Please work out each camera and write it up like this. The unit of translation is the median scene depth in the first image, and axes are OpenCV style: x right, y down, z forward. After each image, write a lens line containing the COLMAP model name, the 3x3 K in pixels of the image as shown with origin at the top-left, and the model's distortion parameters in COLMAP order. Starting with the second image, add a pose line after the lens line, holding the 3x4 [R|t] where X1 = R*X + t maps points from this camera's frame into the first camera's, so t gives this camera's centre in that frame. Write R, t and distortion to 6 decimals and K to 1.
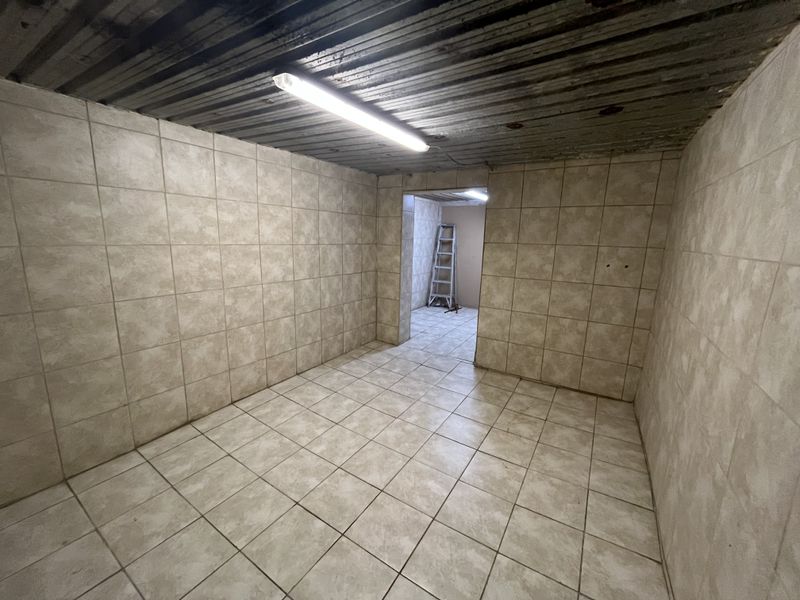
lens RADIAL K [[323.8, 0, 397.2], [0, 323.8, 296.0], [0, 0, 1]] dist [-0.002930, 0.000437]
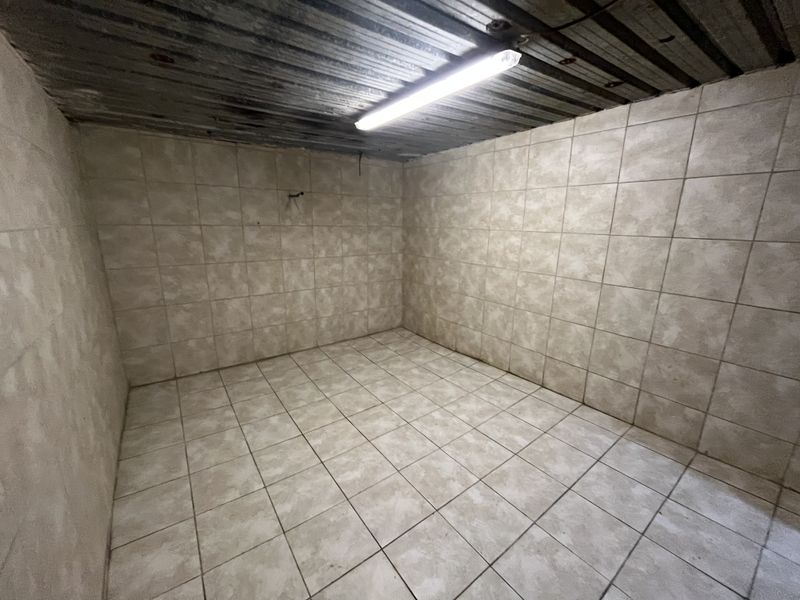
lens RADIAL K [[323.8, 0, 396.2], [0, 323.8, 296.0], [0, 0, 1]] dist [-0.002930, 0.000437]
pose [[-0.361146, 0.189145, -0.913125, 0.659307], [-0.183264, 0.945721, 0.268379, -0.163326], [0.914324, 0.264267, -0.306879, 0.983256]]
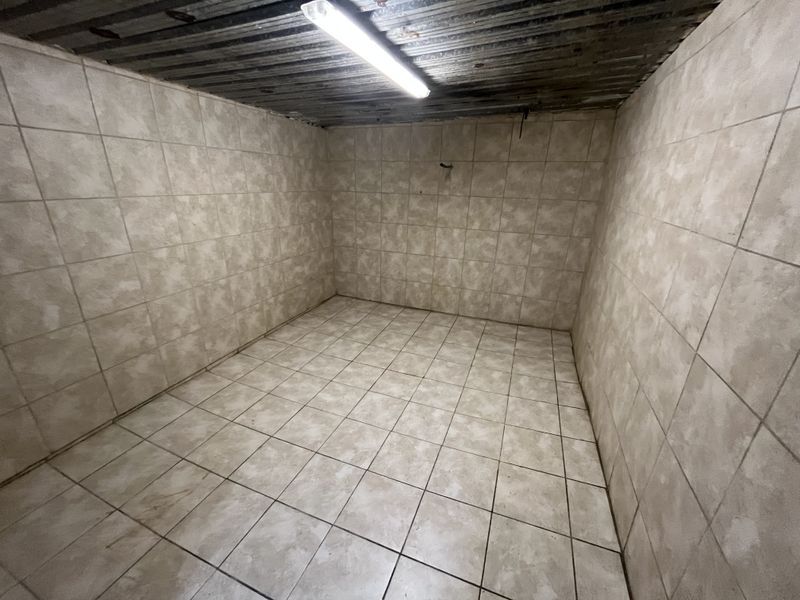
lens RADIAL K [[323.8, 0, 396.4], [0, 323.8, 295.7], [0, 0, 1]] dist [-0.002930, 0.000437]
pose [[-0.982365, 0.029443, -0.184639, 0.055340], [-0.066360, 0.868329, 0.491530, -0.296571], [0.174799, 0.495115, -0.851062, 1.471407]]
